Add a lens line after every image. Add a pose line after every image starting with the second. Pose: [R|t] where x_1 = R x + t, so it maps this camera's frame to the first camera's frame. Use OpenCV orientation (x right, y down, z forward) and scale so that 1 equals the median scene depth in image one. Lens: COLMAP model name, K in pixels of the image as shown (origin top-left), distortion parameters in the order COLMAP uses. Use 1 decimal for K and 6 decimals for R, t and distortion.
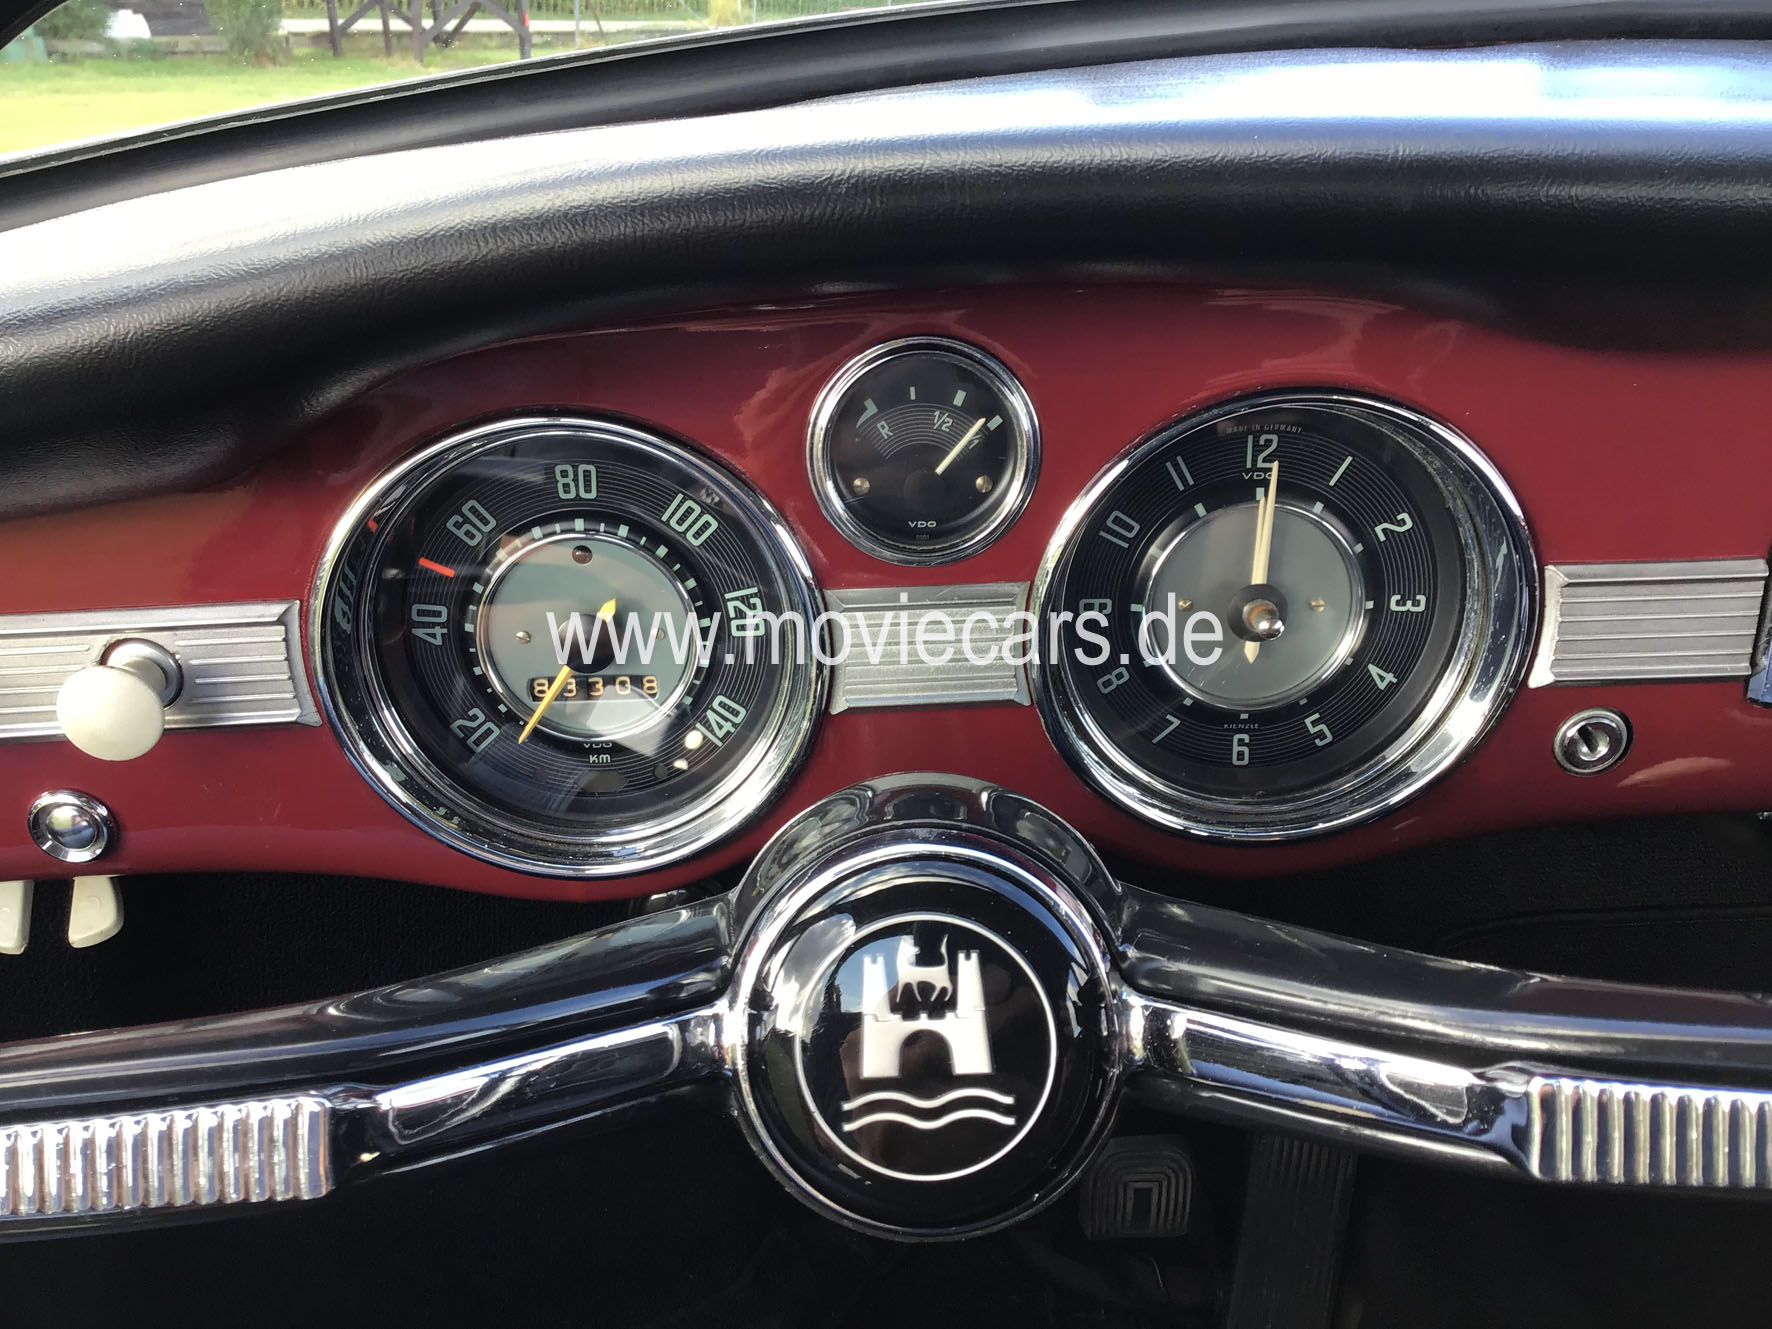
lens RADIAL K [[1634.5, 0, 886.0], [0, 1634.5, 664.5], [0, 0, 1]] dist [0.058098, -0.005451]
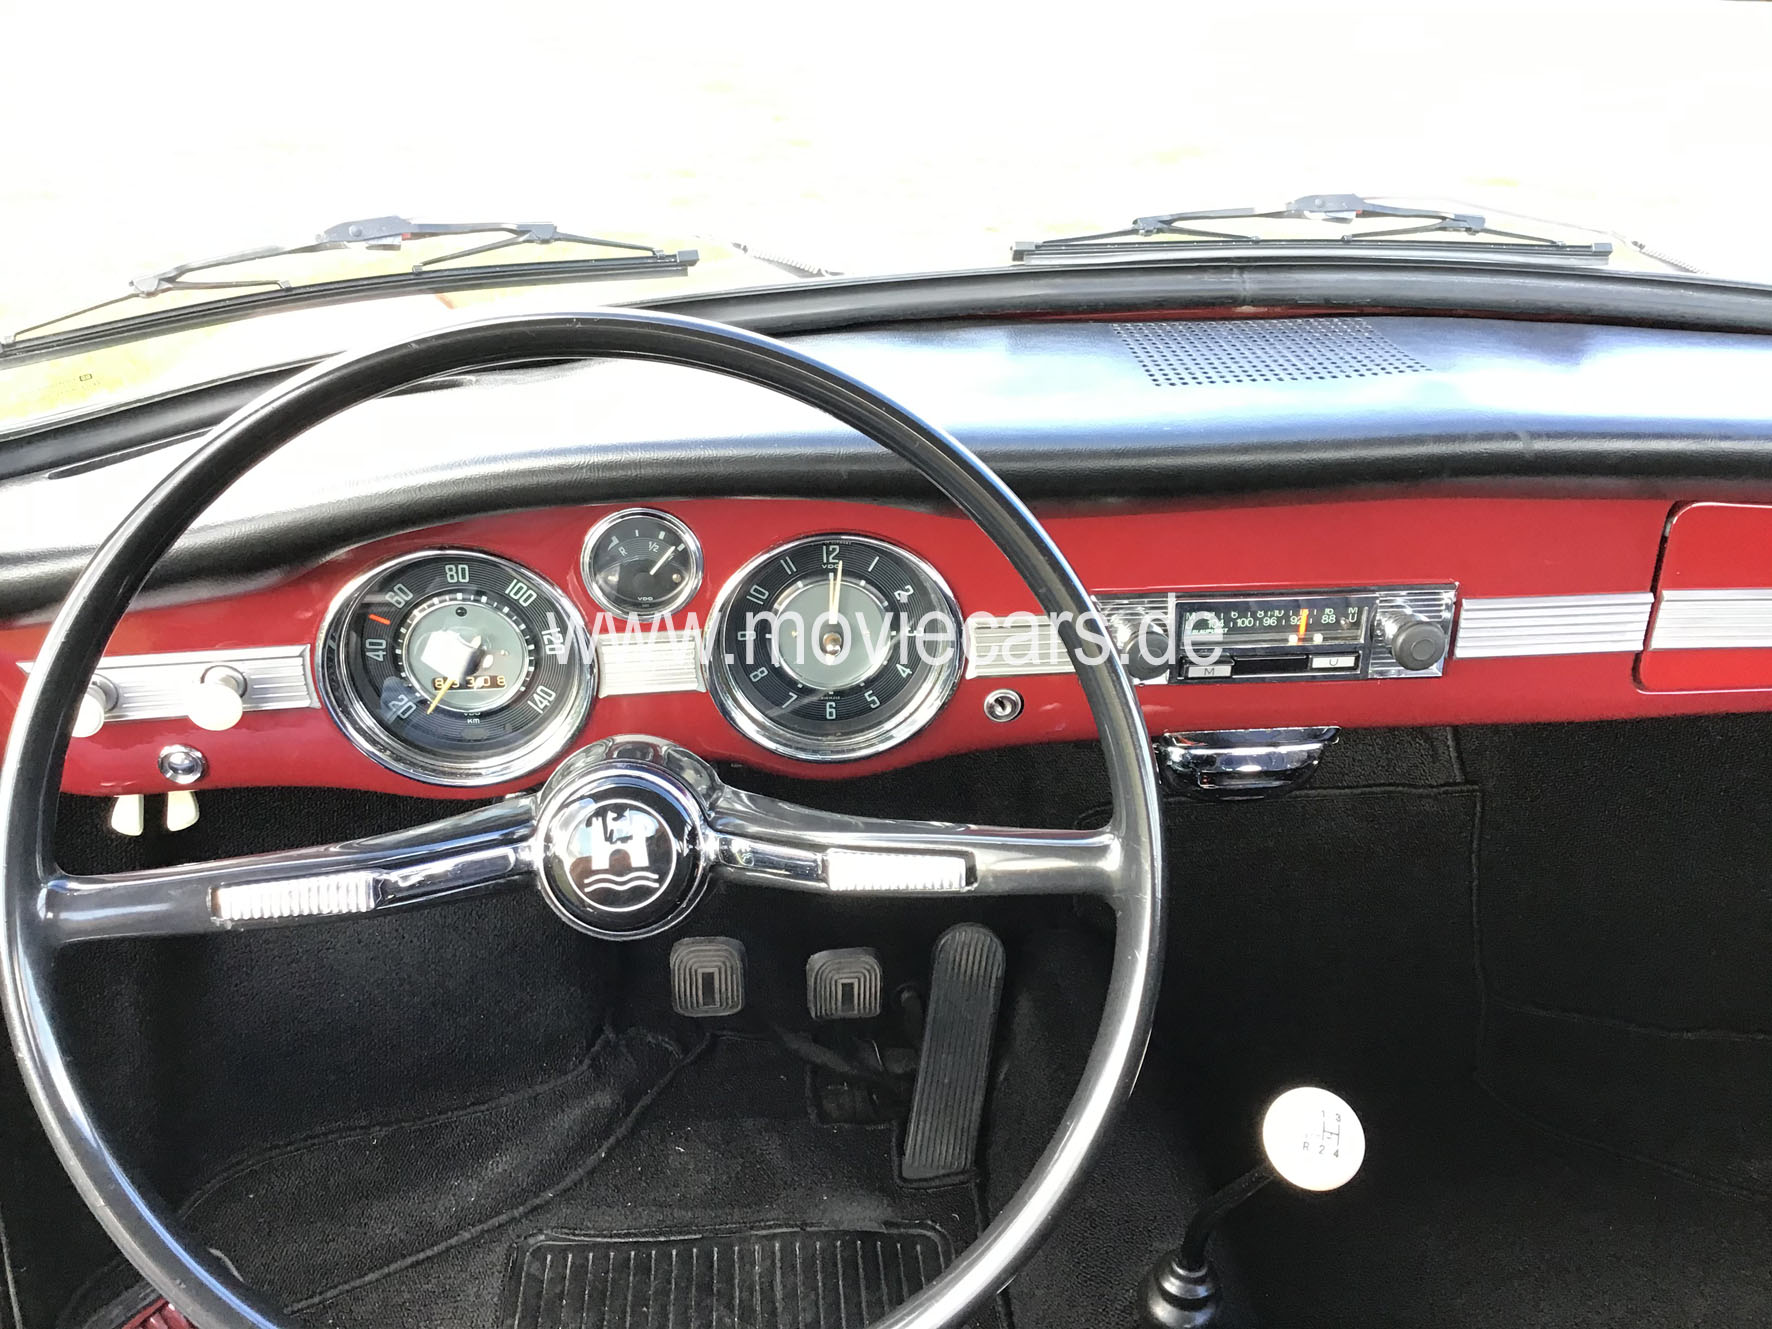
lens RADIAL K [[1639.3, 0, 910.9], [0, 1639.3, 667.4], [0, 0, 1]] dist [0.063132, -0.001115]
pose [[0.995900, -0.011896, 0.089676, 0.155061], [0.006312, 0.998038, 0.062296, -0.120984], [-0.090241, -0.061474, 0.994021, -0.914498]]
